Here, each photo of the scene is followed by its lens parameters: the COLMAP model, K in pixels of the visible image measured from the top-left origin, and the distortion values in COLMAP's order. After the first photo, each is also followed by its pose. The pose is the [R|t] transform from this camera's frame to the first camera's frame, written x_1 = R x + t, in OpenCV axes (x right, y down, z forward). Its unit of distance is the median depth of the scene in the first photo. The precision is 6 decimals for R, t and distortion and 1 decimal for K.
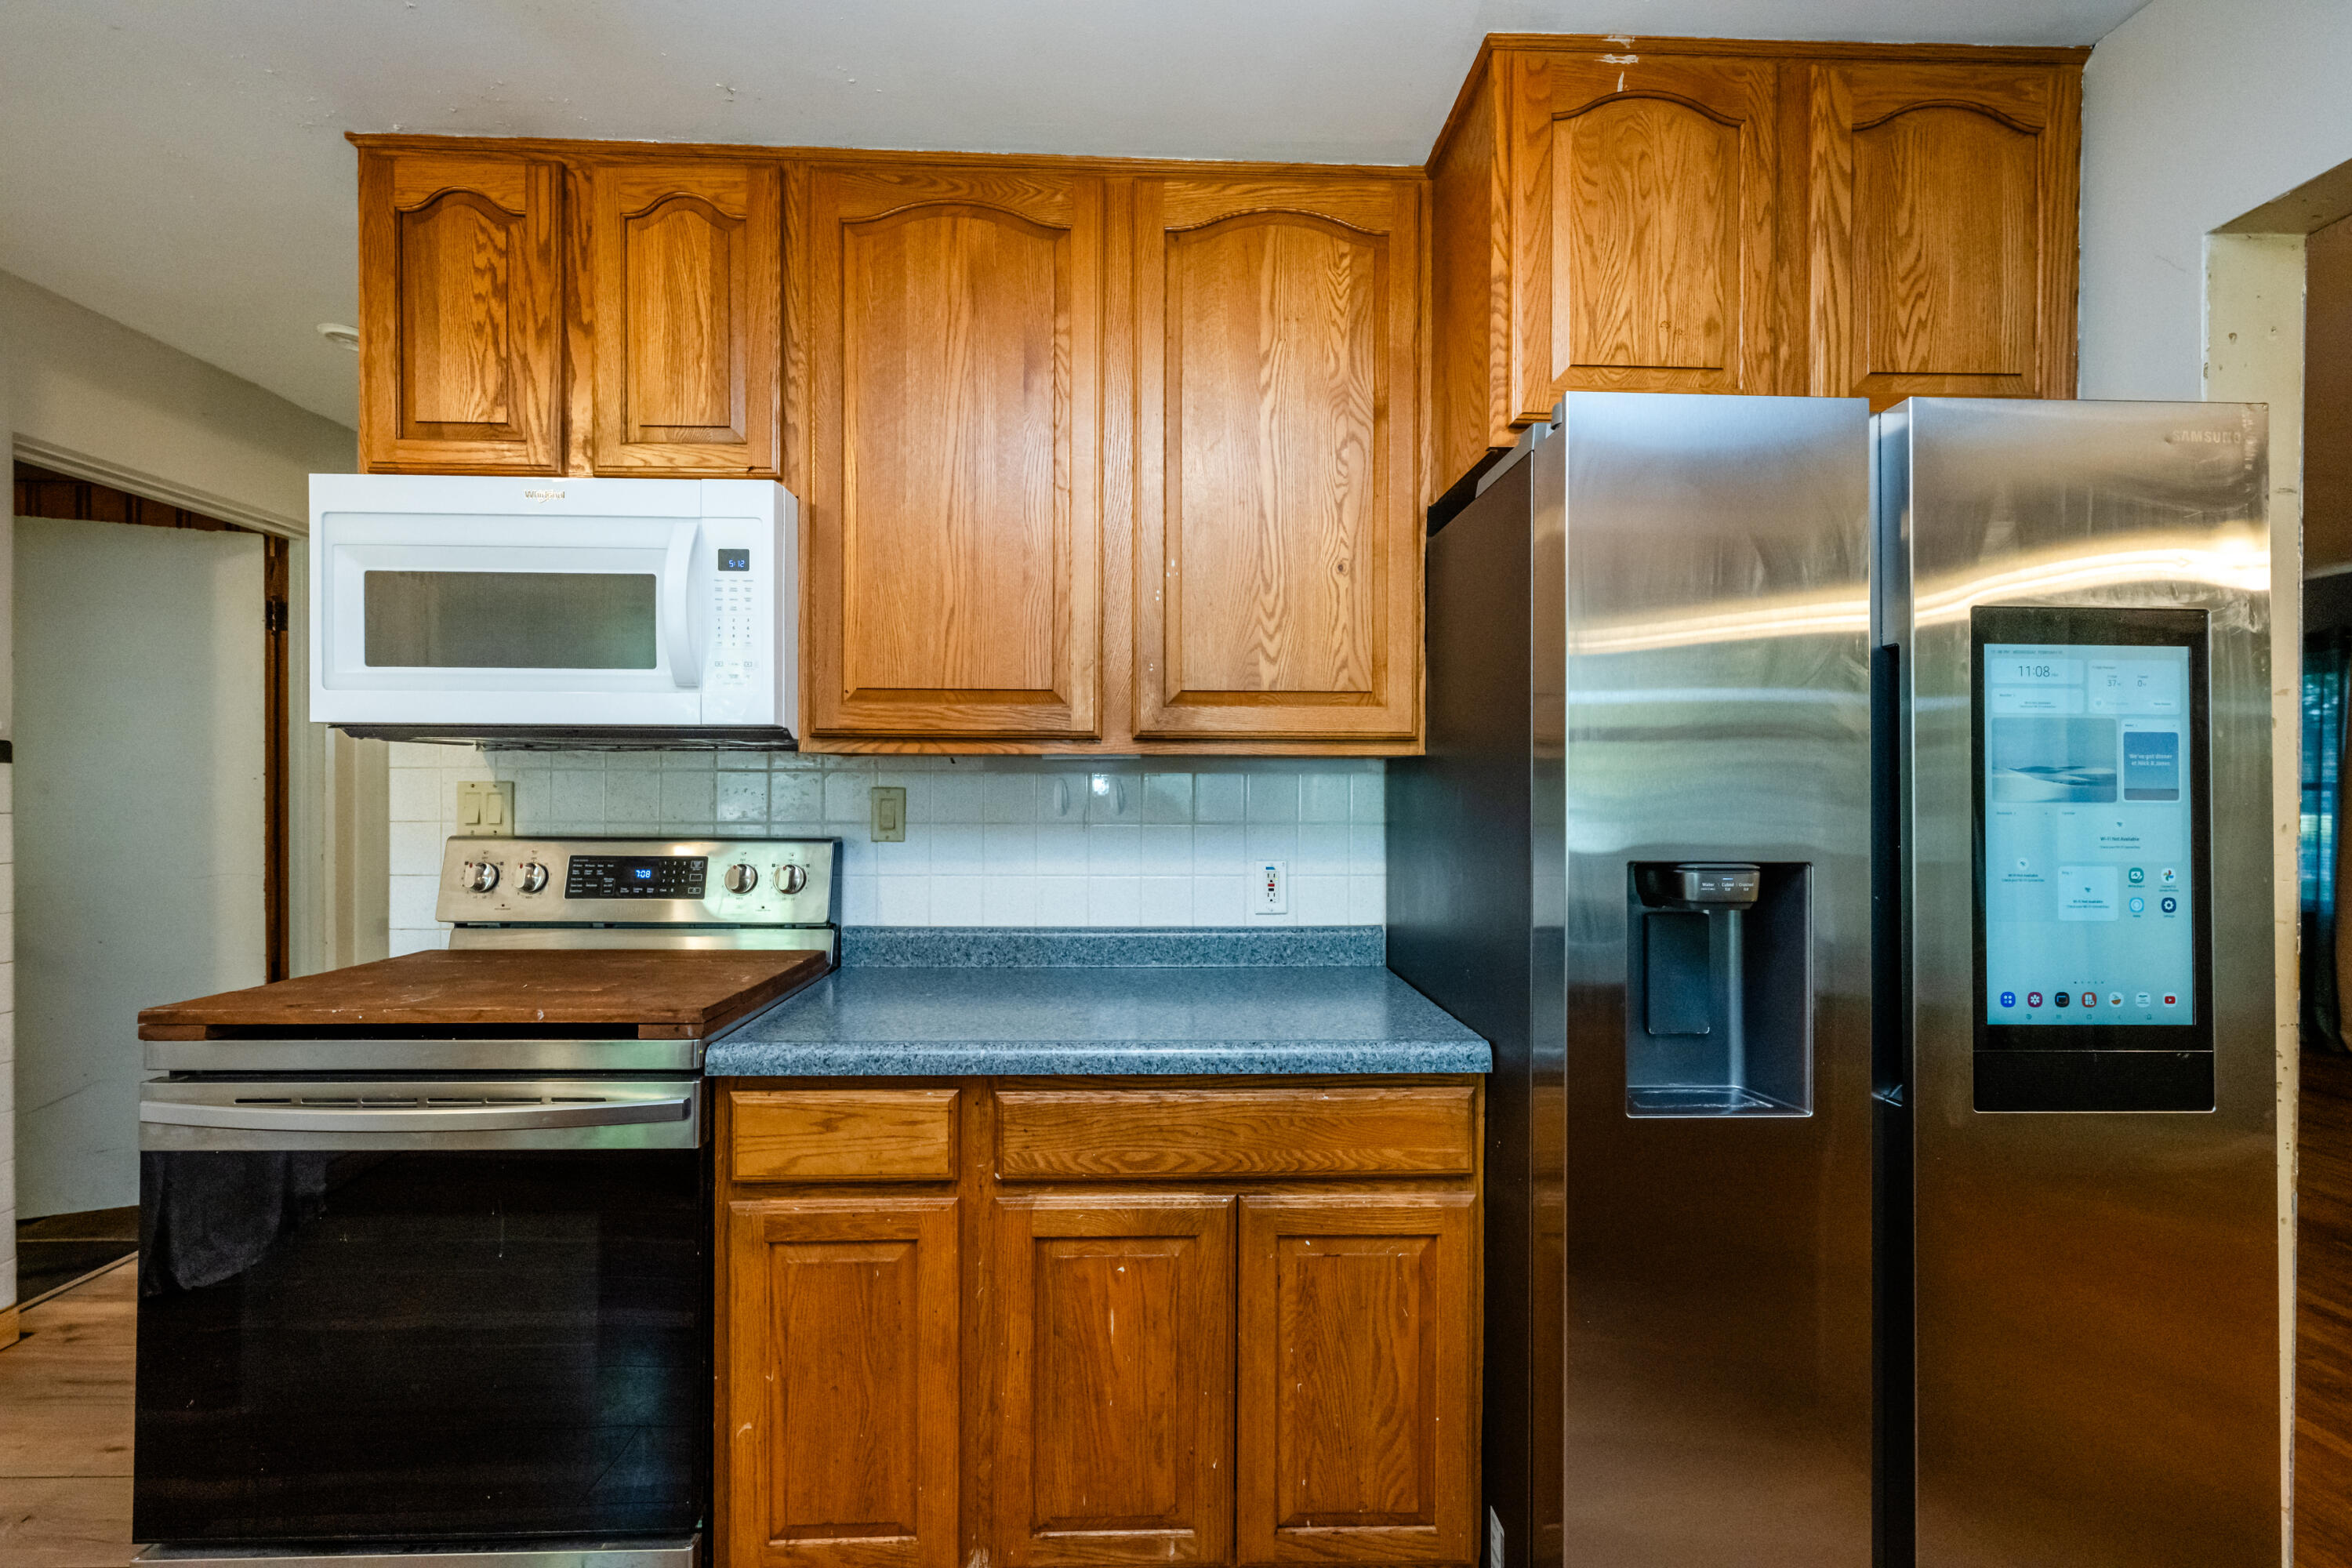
lens RADIAL K [[937.5, 0, 1175.6], [0, 937.5, 791.5], [0, 0, 1]] dist [0.000045, -0.000072]
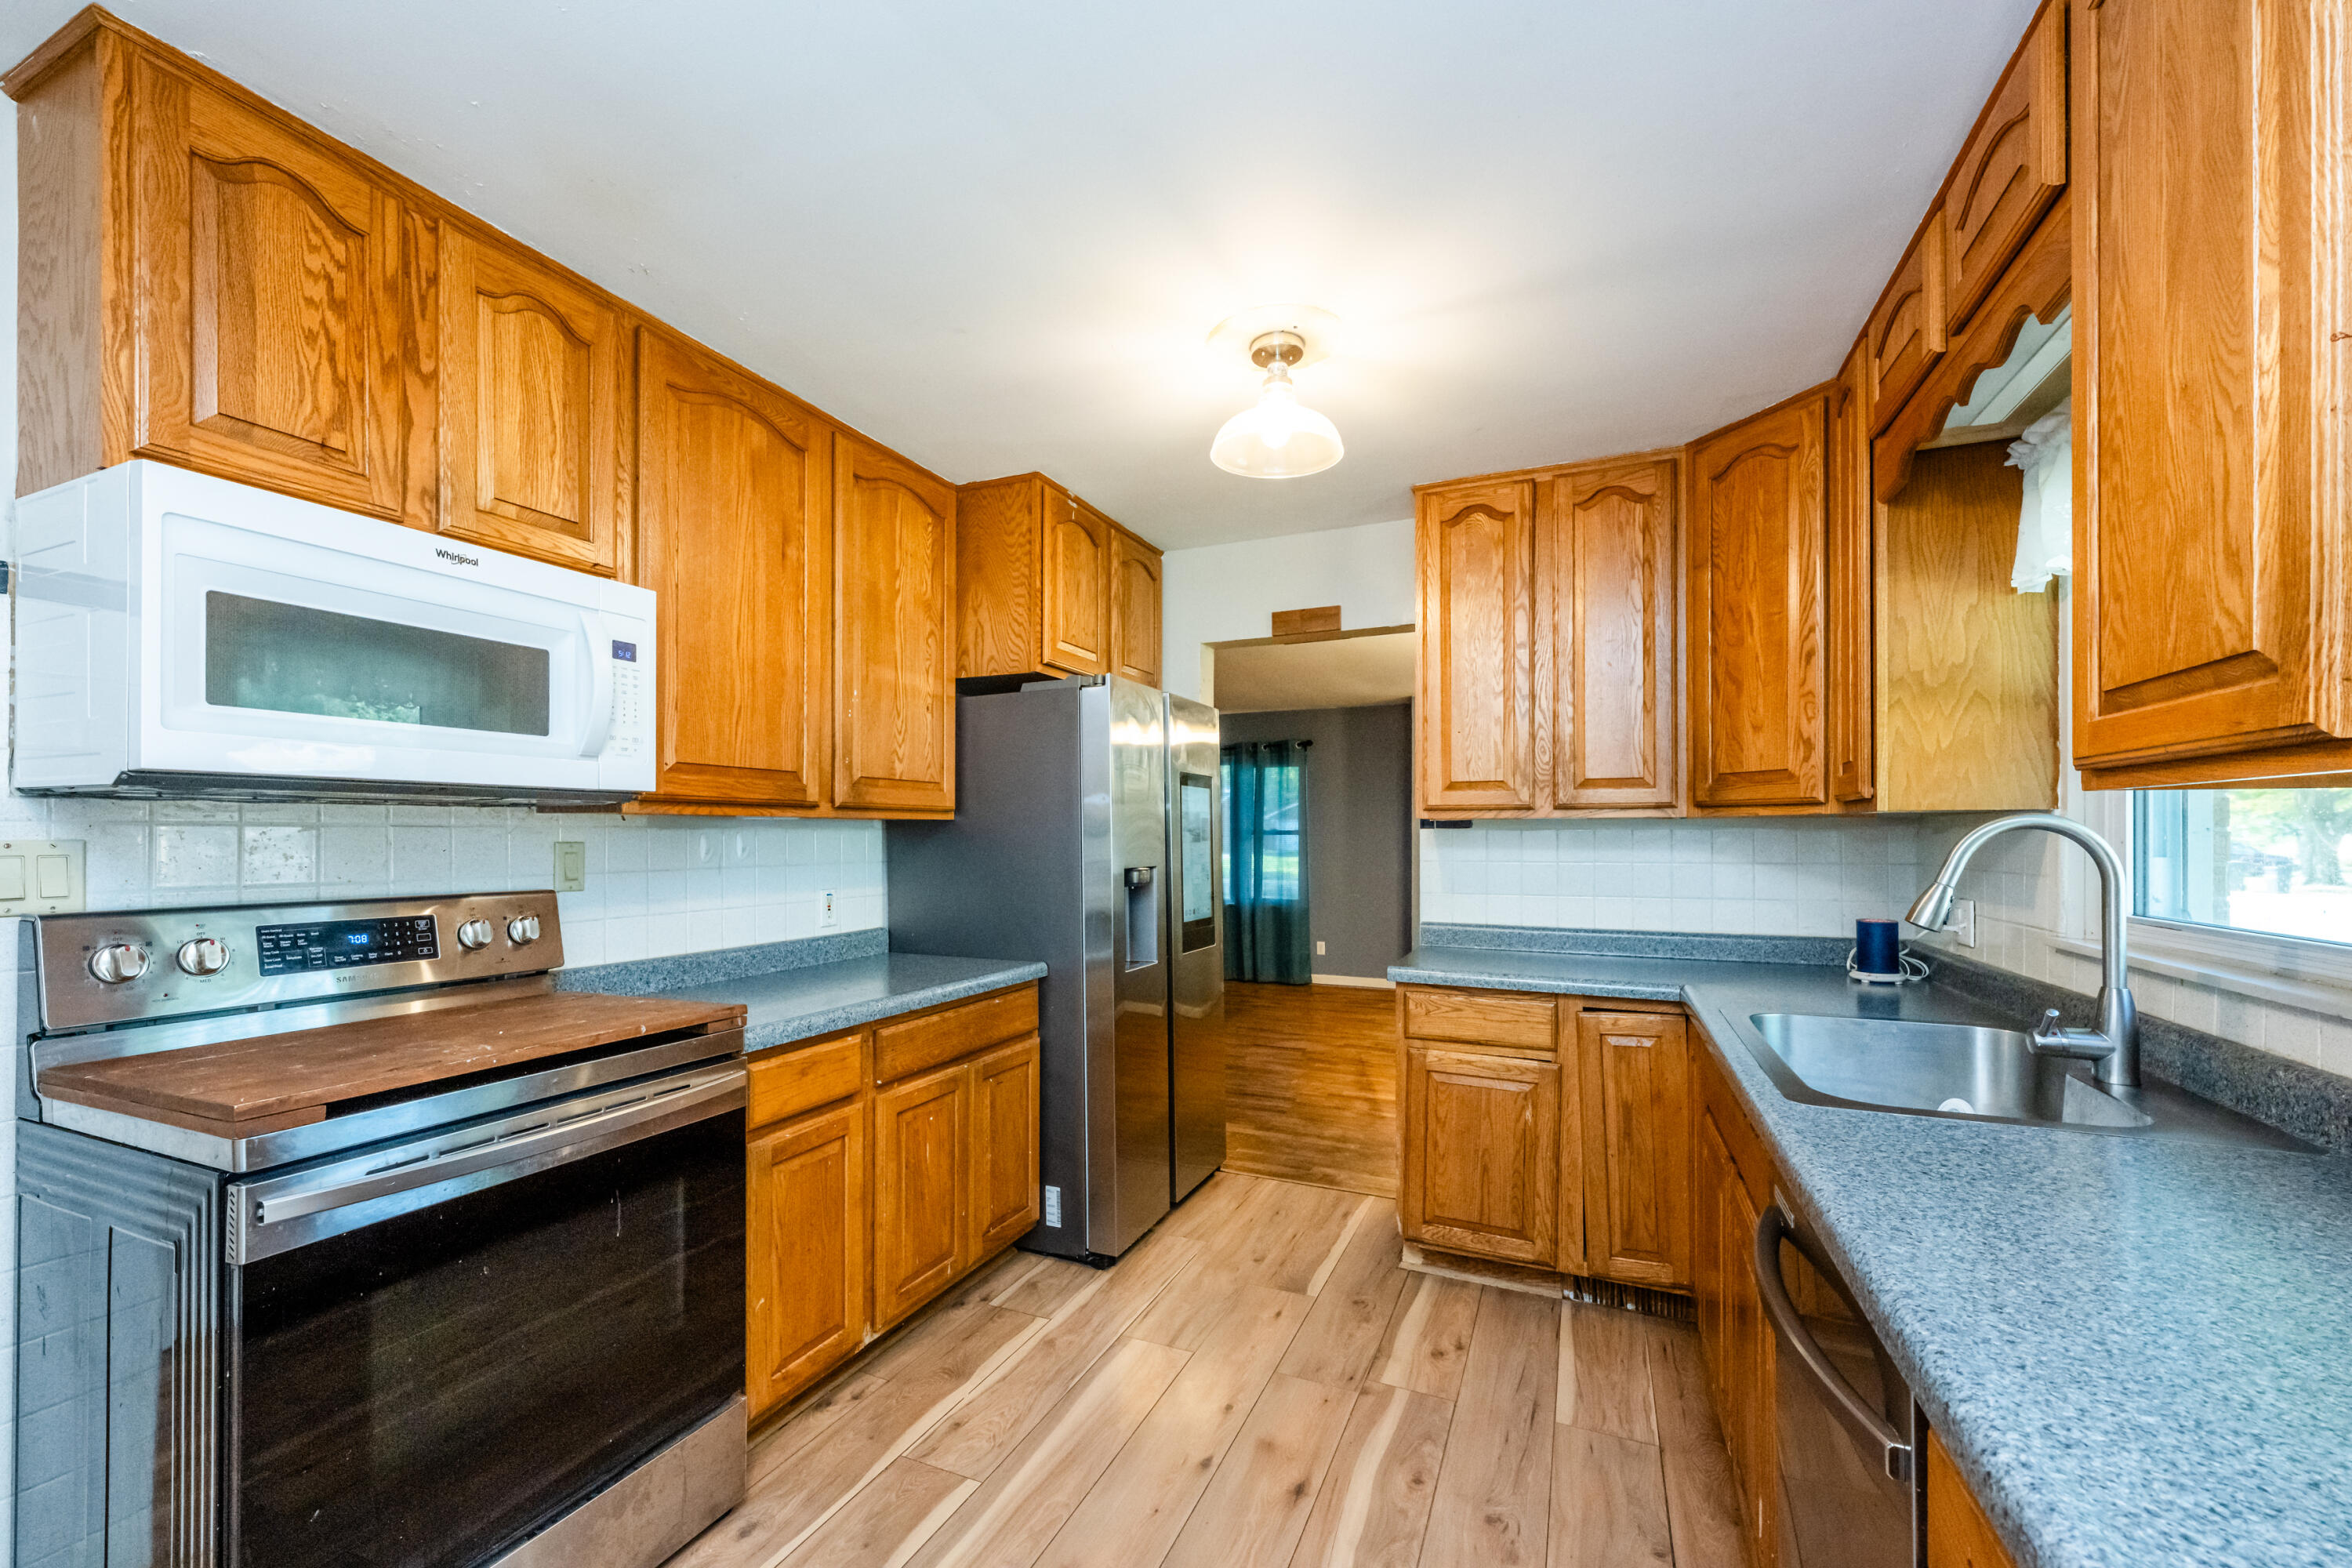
lens RADIAL K [[948.1, 0, 1170.4], [0, 948.1, 831.0], [0, 0, 1]] dist [-0.001002, -0.000071]
pose [[0.435053, -0.000904, 0.900404, -1.201975], [0.005655, 0.999983, -0.001728, -0.013256], [-0.900387, 0.005843, 0.435050, -0.135293]]
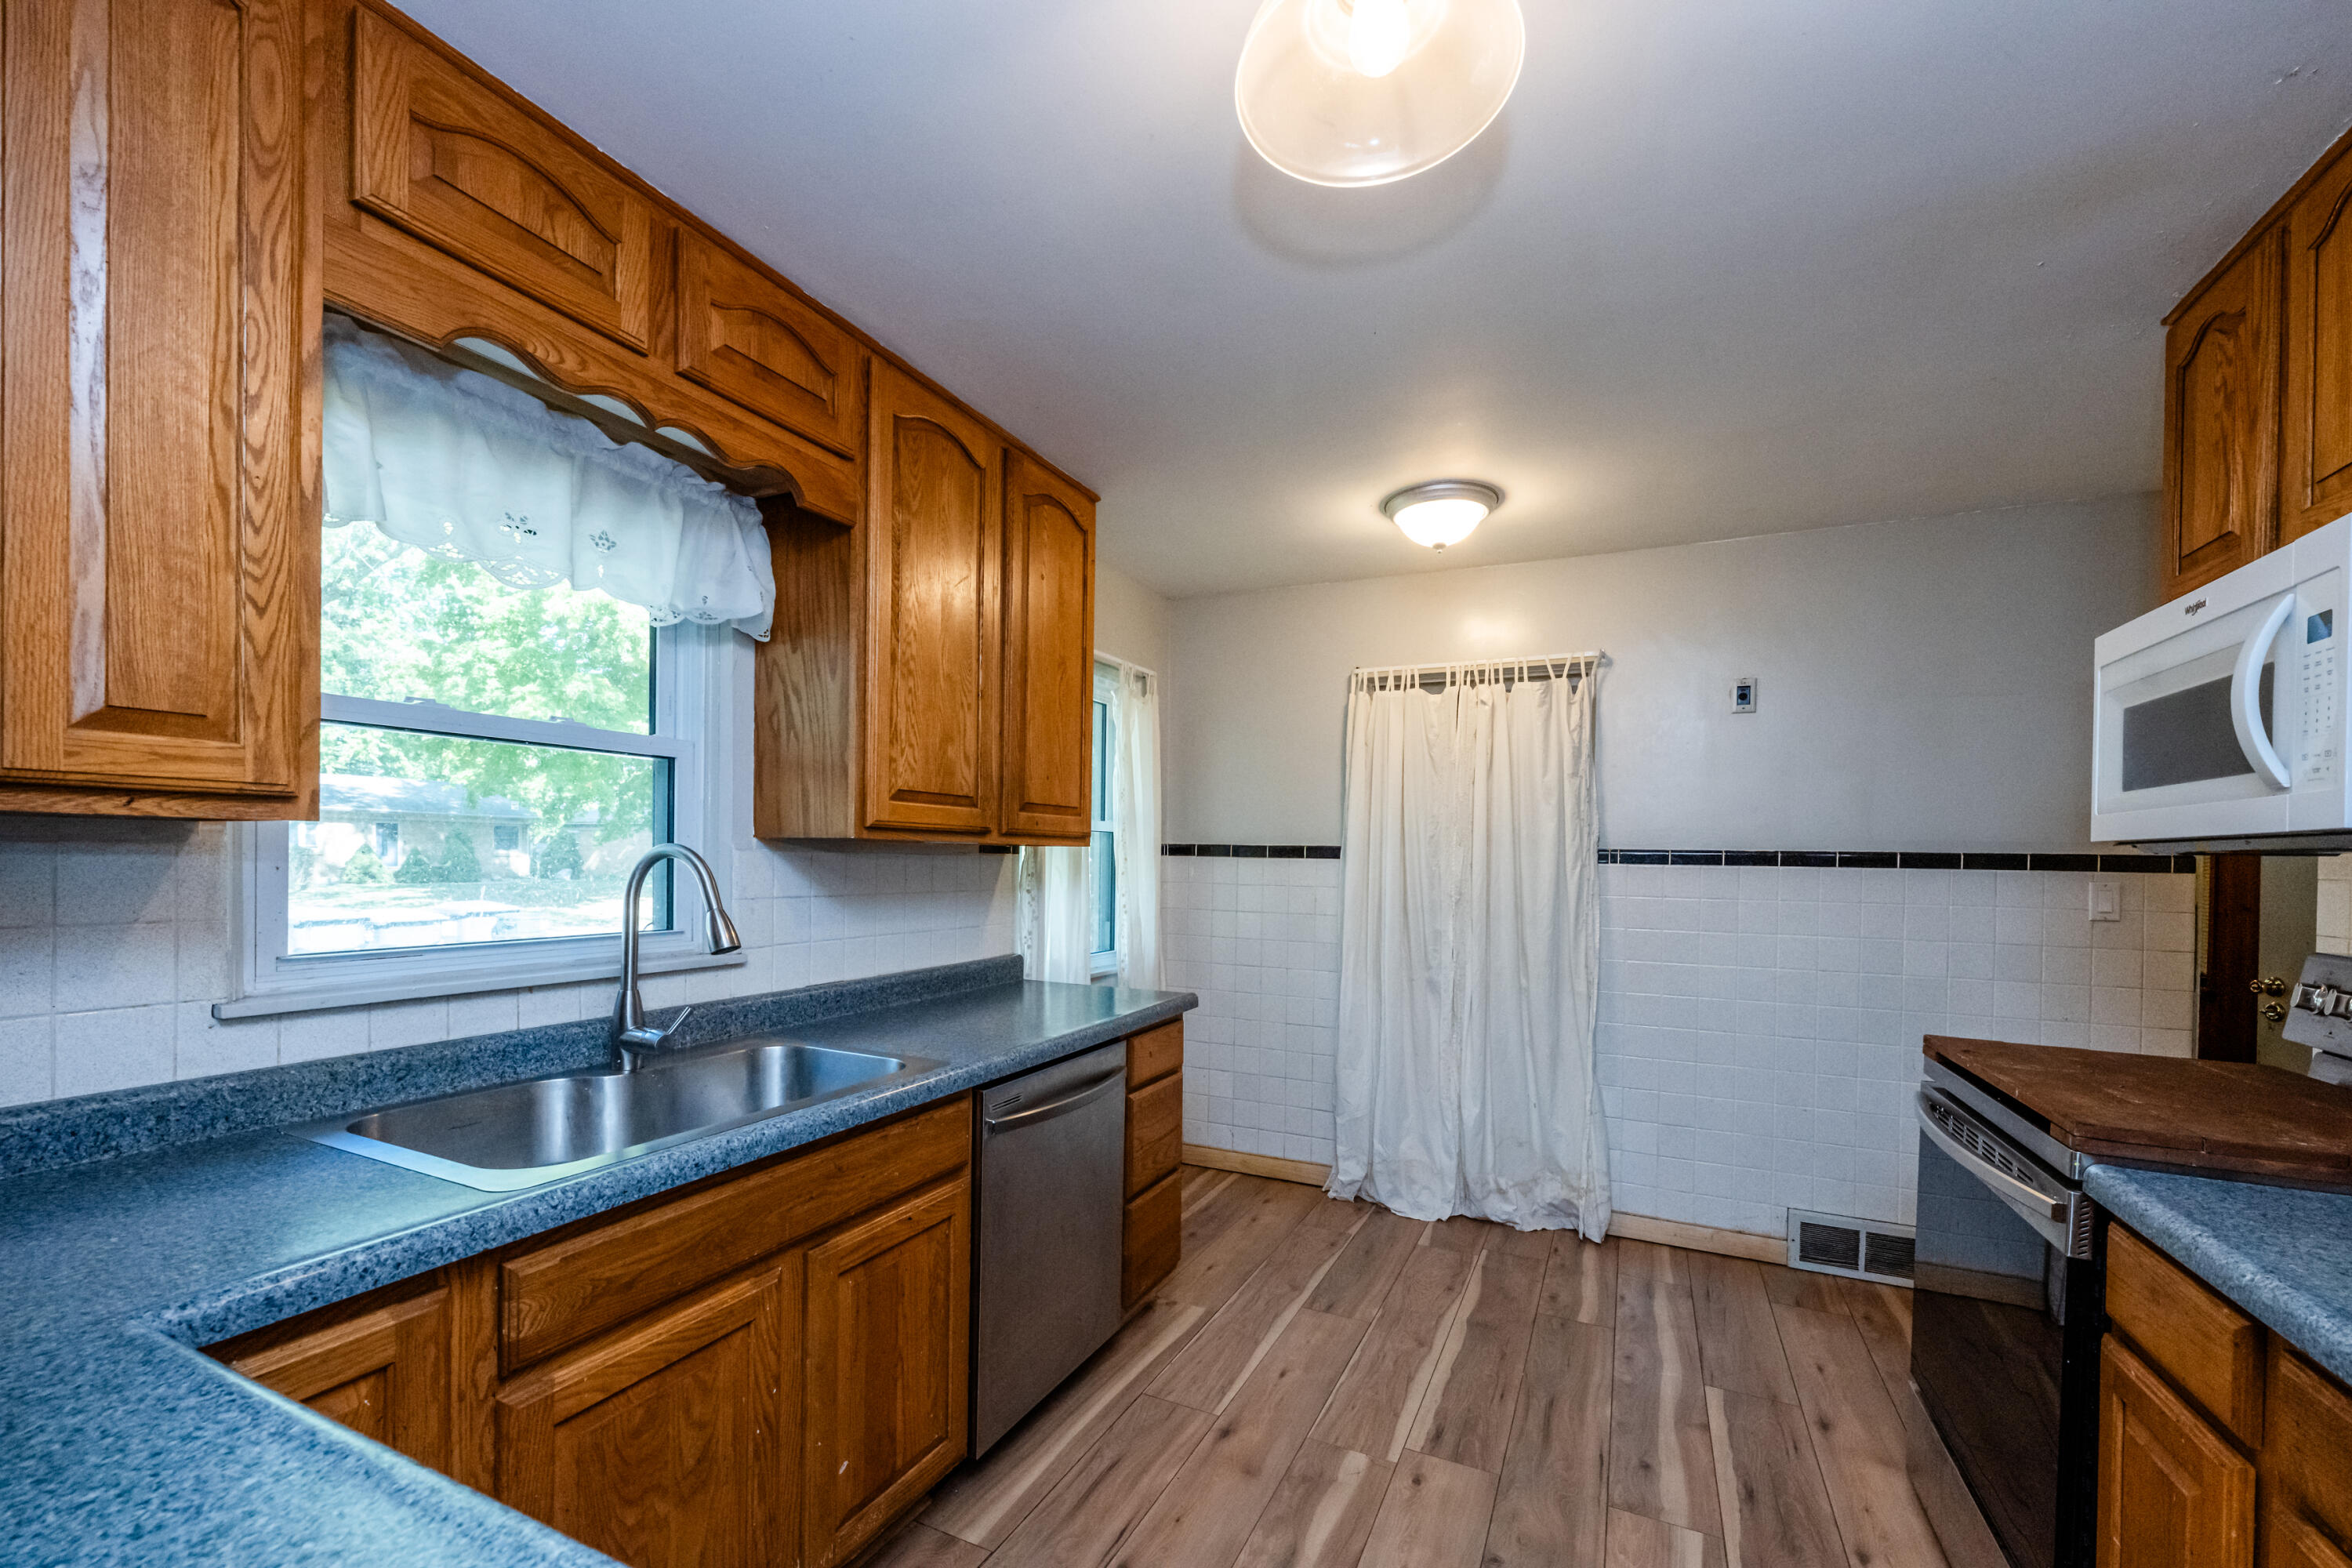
lens RADIAL K [[960.0, 0, 1177.2], [0, 960.0, 866.8], [0, 0, 1]] dist [0.000124, -0.000018]
pose [[-0.460349, -0.005225, -0.887723, 0.690474], [-0.024934, 0.999664, 0.007047, -0.020319], [0.887388, 0.025379, -0.460325, 0.493556]]
